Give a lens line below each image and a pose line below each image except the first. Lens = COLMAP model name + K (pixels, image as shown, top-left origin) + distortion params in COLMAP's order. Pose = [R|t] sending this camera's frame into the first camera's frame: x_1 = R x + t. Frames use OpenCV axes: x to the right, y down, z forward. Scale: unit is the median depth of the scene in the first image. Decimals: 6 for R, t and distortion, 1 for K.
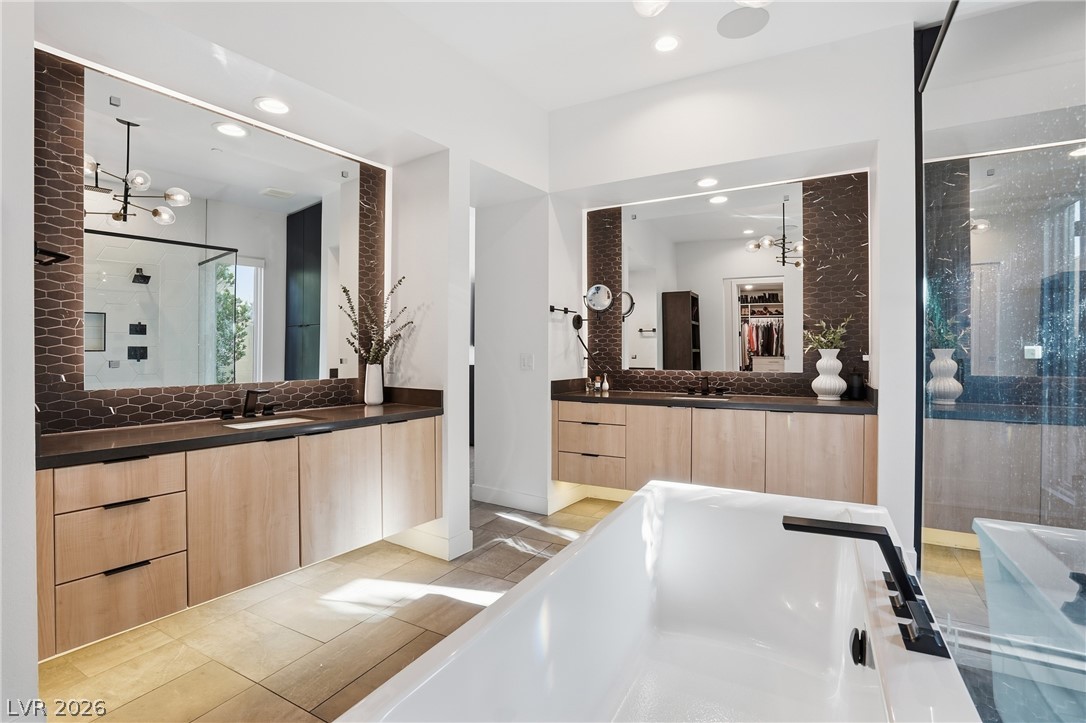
lens RADIAL K [[508.1, 0, 544.5], [0, 508.1, 358.6], [0, 0, 1]] dist [-0.033933, 0.004958]
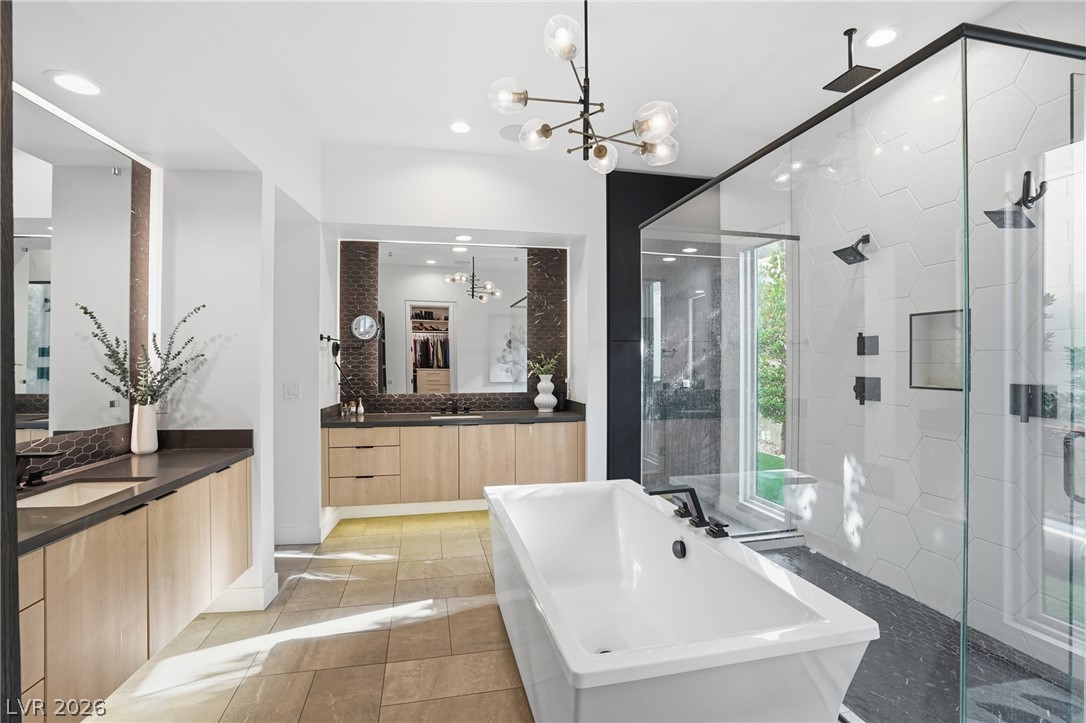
lens RADIAL K [[508.1, 0, 533.2], [0, 508.1, 363.9], [0, 0, 1]] dist [-0.033933, 0.004958]
pose [[0.763350, -0.004540, 0.645969, -0.348379], [0.004736, 0.999988, 0.001431, -0.049878], [-0.645968, 0.001967, 0.763362, -0.034788]]
